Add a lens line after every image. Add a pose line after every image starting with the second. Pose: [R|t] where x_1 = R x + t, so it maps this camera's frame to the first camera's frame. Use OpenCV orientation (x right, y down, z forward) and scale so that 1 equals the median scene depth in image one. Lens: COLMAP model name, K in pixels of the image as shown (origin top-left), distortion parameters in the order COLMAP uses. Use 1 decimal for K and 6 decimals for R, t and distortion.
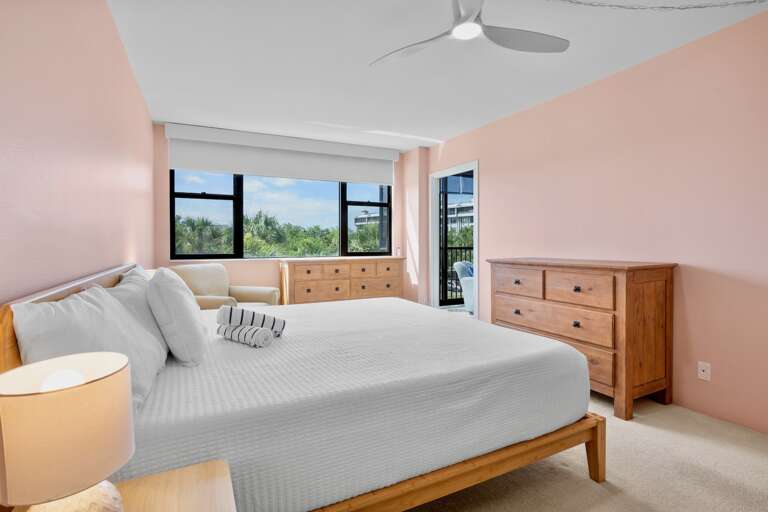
lens RADIAL K [[377.1, 0, 382.0], [0, 377.1, 248.1], [0, 0, 1]] dist [-0.020446, 0.000080]
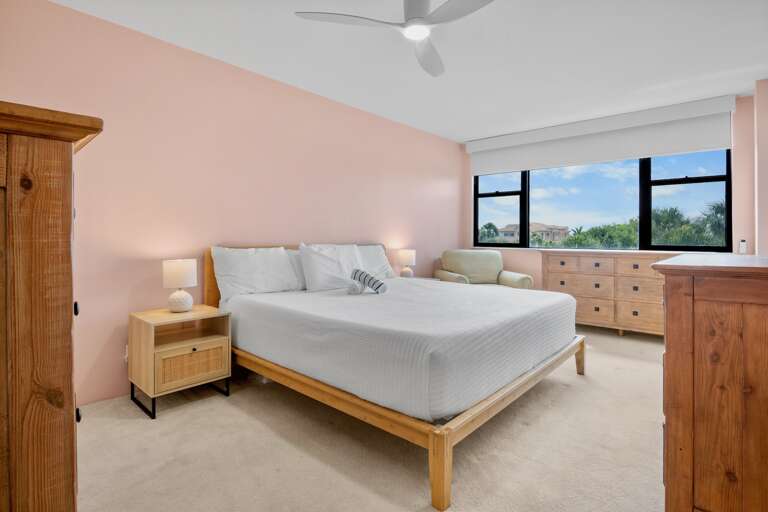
lens RADIAL K [[377.1, 0, 382.0], [0, 377.1, 248.1], [0, 0, 1]] dist [-0.020446, 0.000080]
pose [[0.377608, 0.031059, -0.925445, 0.493839], [-0.014505, 0.999513, 0.027626, 0.004580], [0.925852, 0.002992, 0.377874, 0.205242]]
